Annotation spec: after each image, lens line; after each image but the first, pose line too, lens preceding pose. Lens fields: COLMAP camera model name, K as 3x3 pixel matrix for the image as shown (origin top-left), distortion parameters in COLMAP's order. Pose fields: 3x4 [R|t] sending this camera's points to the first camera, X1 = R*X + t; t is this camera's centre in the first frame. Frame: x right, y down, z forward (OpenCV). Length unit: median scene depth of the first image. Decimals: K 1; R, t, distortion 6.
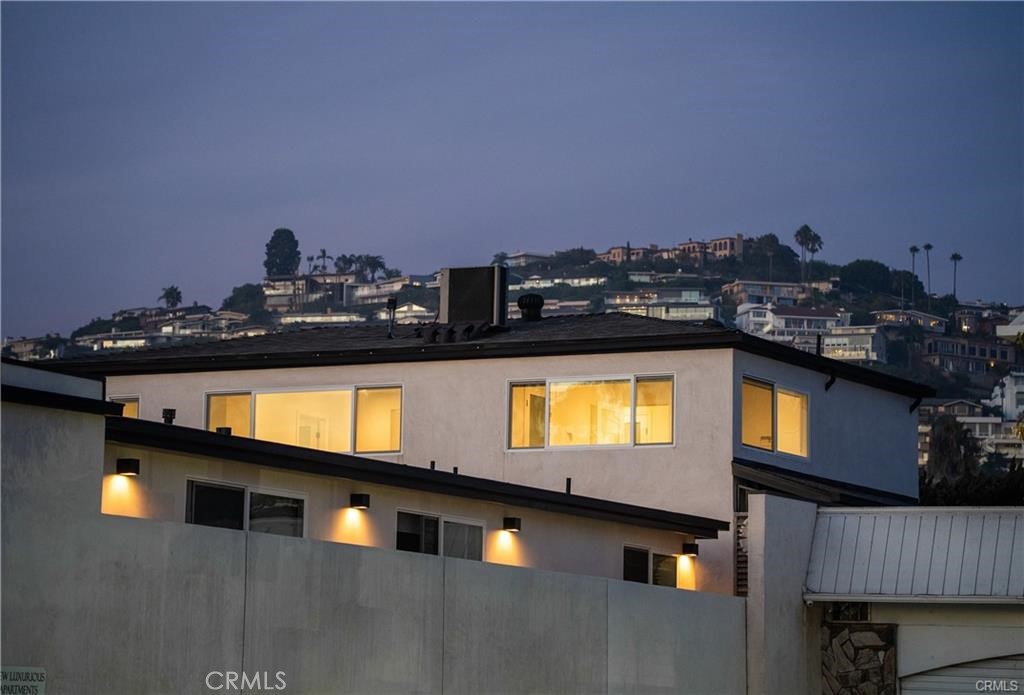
lens RADIAL K [[4016.1, 0, 510.6], [0, 4016.1, 343.0], [0, 0, 1]] dist [1.507803, 0.000000]
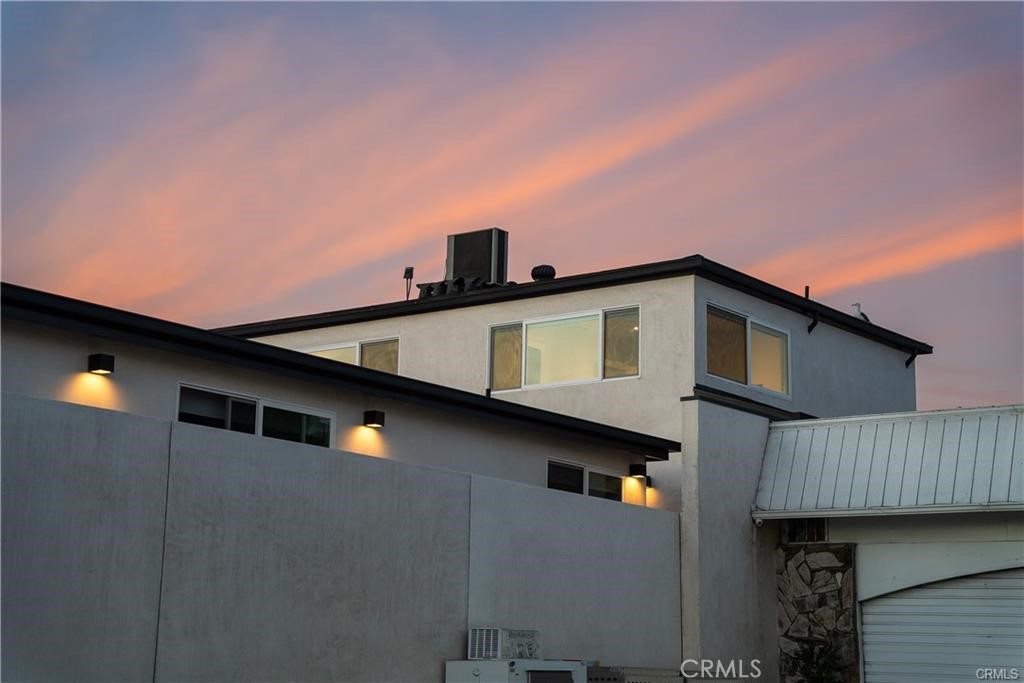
lens RADIAL K [[1828.7, 0, 541.8], [0, 1828.7, 349.0], [0, 0, 1]] dist [0.444204, 0.000000]
pose [[0.985953, -0.032589, -0.163815, 0.094587], [0.017088, 0.995316, -0.095157, 0.063699], [0.166149, 0.091021, 0.981891, 0.573501]]
